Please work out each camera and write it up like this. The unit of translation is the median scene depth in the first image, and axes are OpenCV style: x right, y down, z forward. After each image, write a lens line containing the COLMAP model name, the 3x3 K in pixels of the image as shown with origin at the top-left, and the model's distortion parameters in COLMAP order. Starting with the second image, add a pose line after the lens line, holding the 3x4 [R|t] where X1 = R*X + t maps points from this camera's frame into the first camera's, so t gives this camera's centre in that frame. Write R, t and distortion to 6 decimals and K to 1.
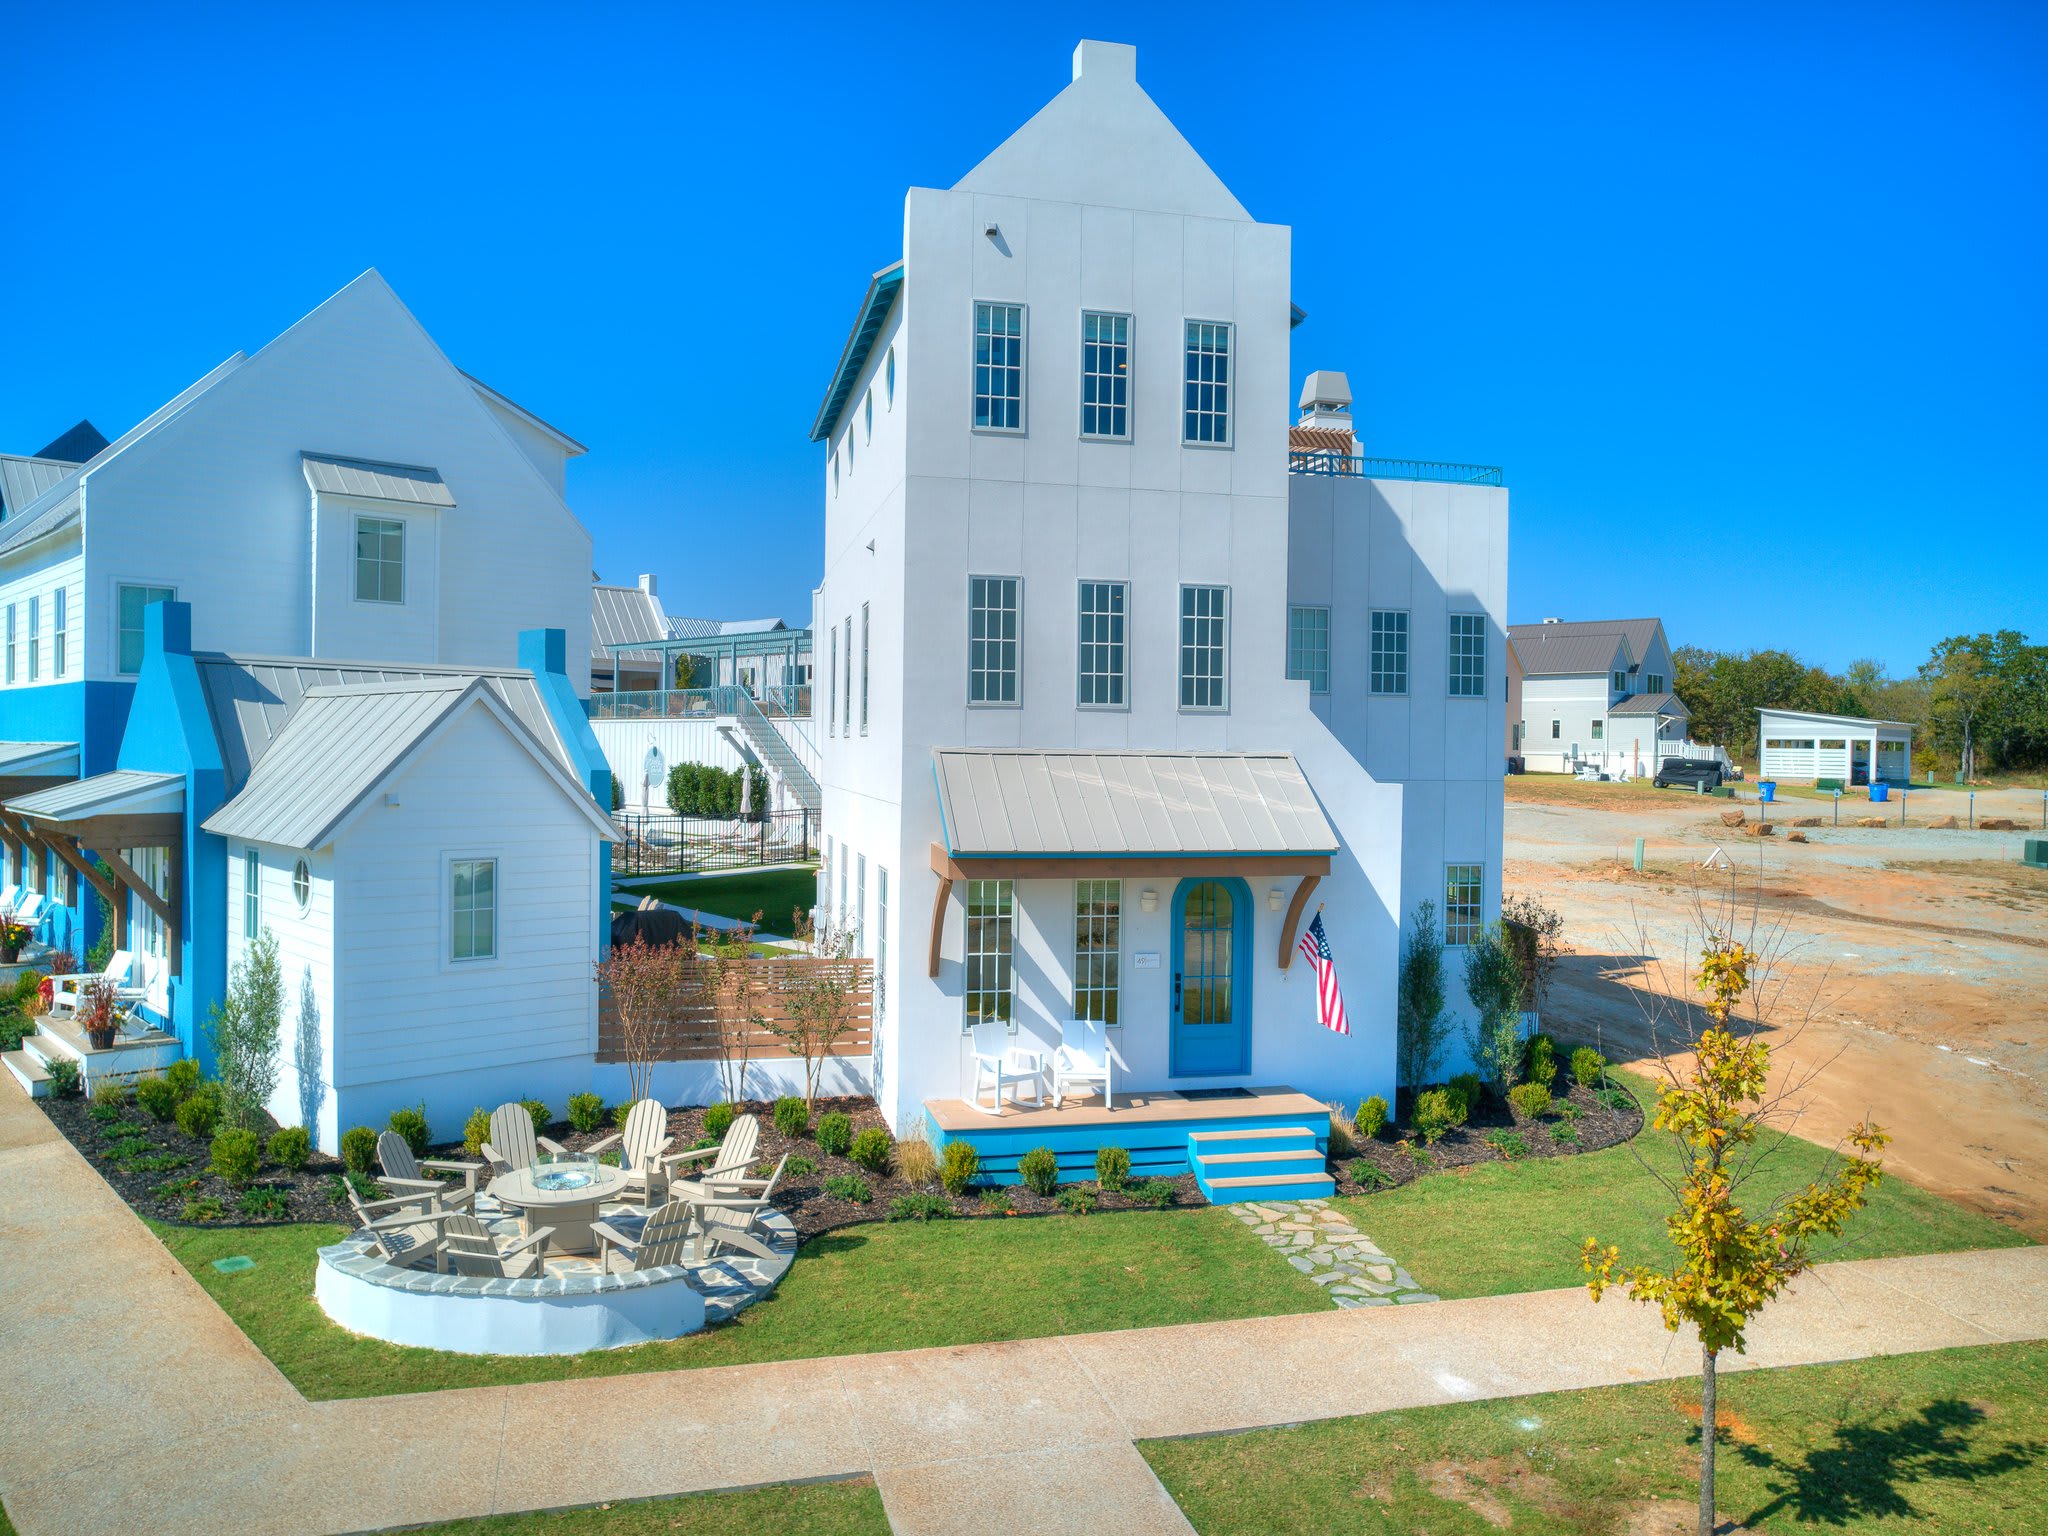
lens RADIAL K [[1484.5, 0, 1008.8], [0, 1484.5, 762.5], [0, 0, 1]] dist [-0.064108, 0.056154]
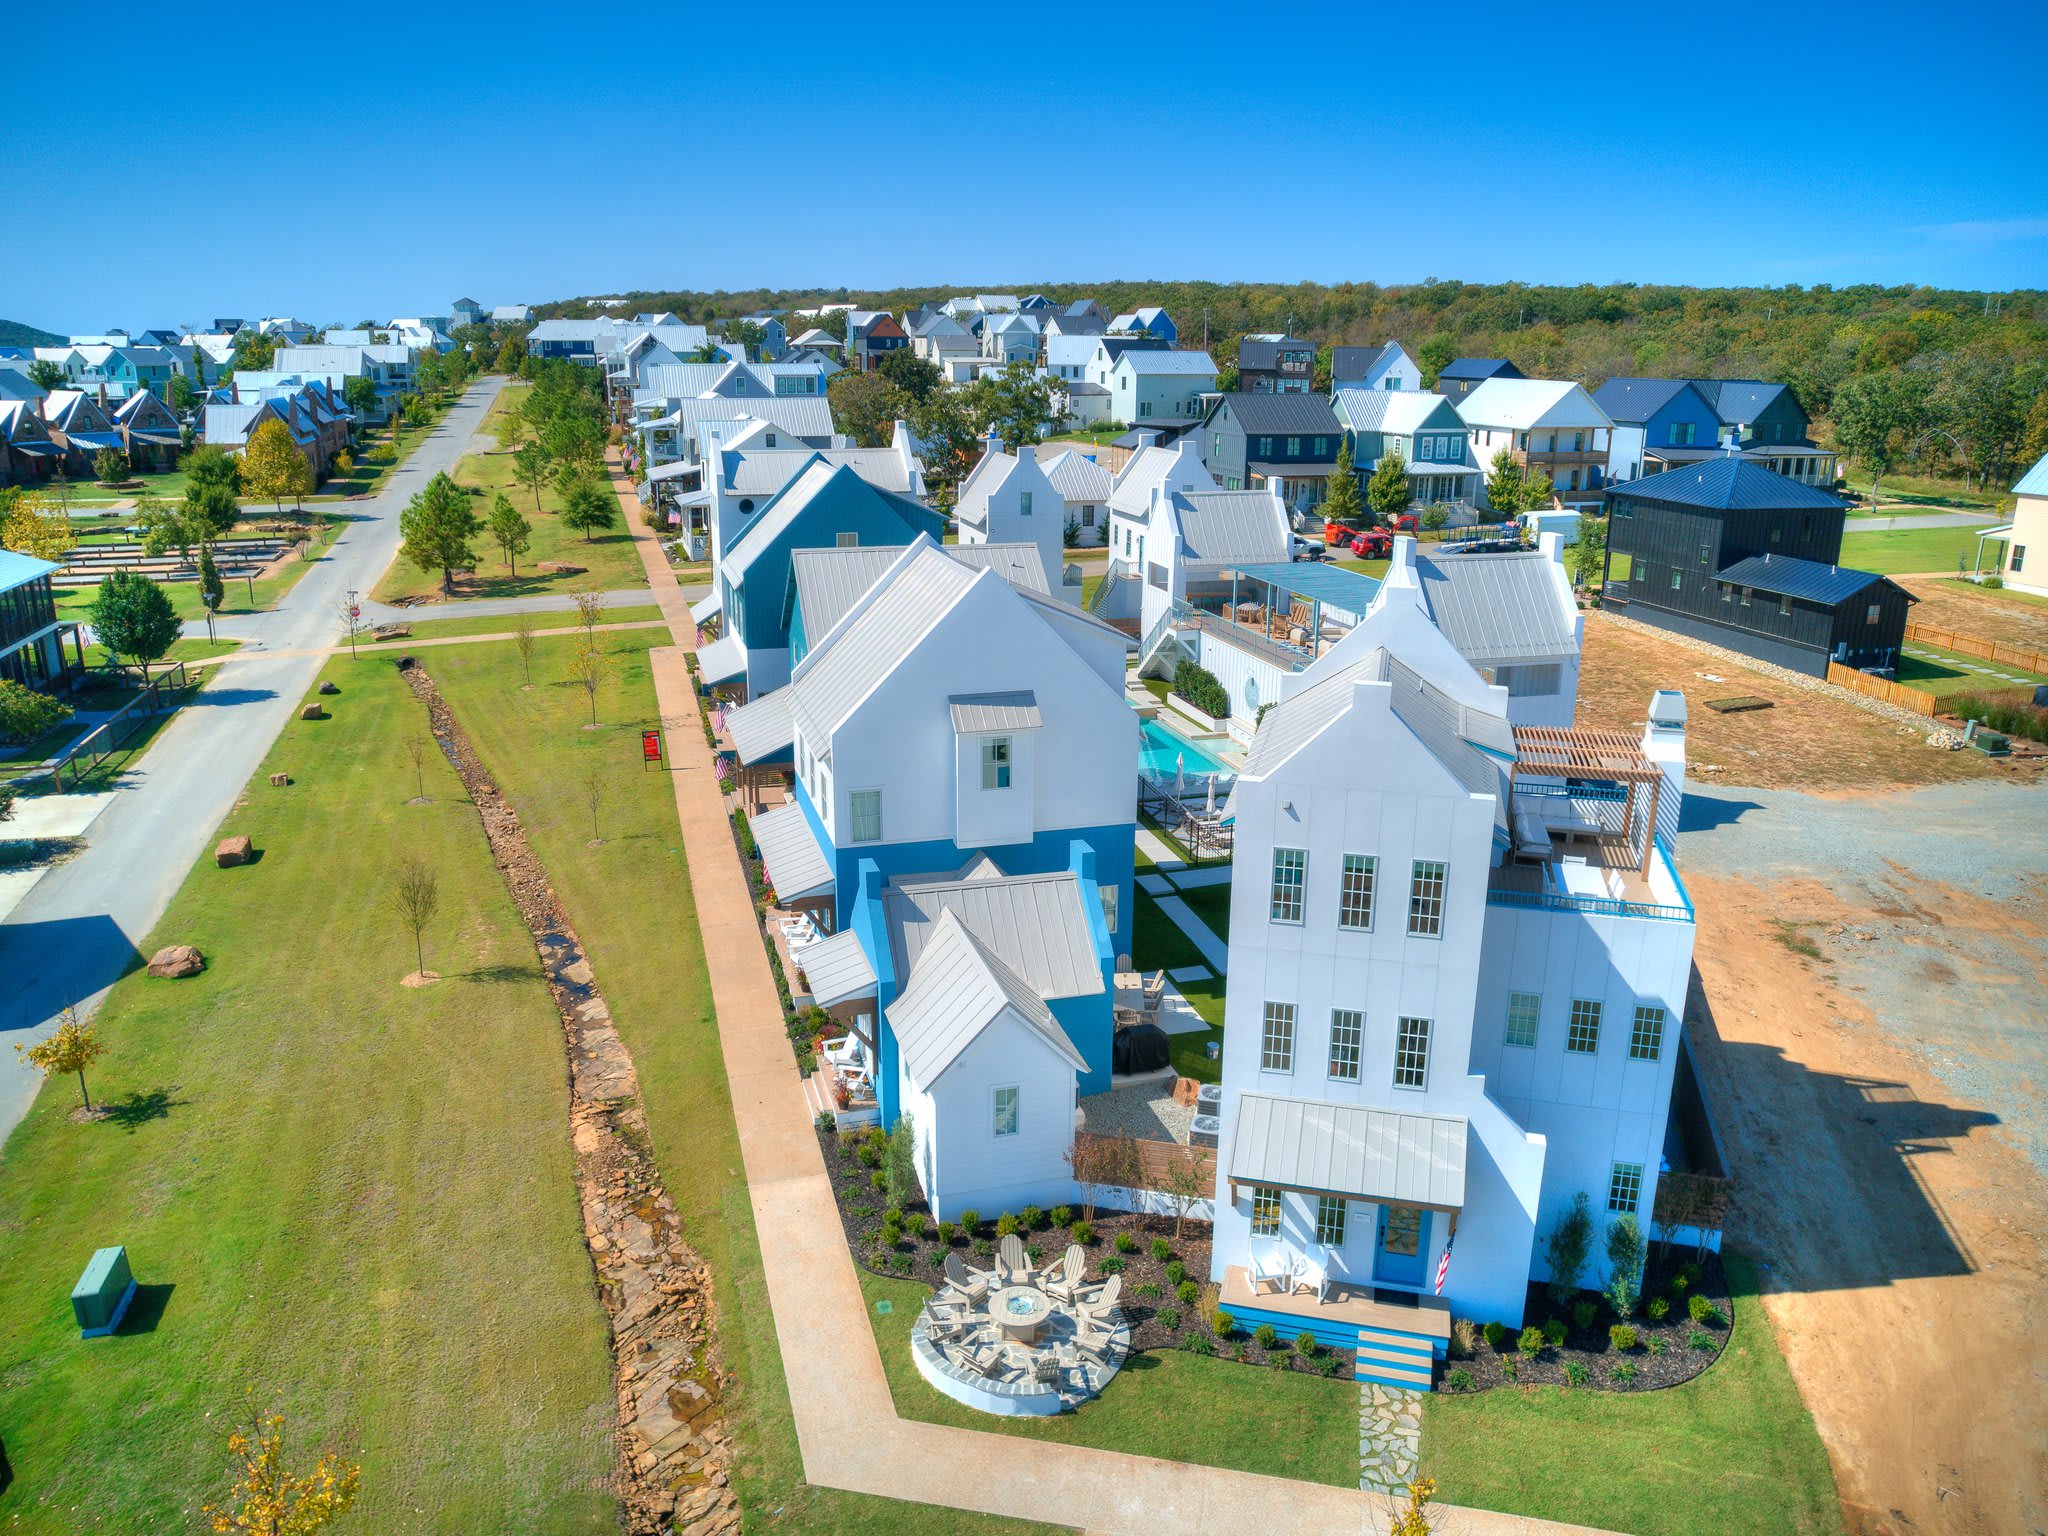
lens RADIAL K [[1484.5, 0, 1008.8], [0, 1484.5, 762.5], [0, 0, 1]] dist [-0.064108, 0.056154]
pose [[0.886085, 0.117612, -0.448353, 0.441306], [0.005108, 0.964738, 0.263164, -0.837843], [0.463495, -0.235476, 0.854239, -0.518218]]
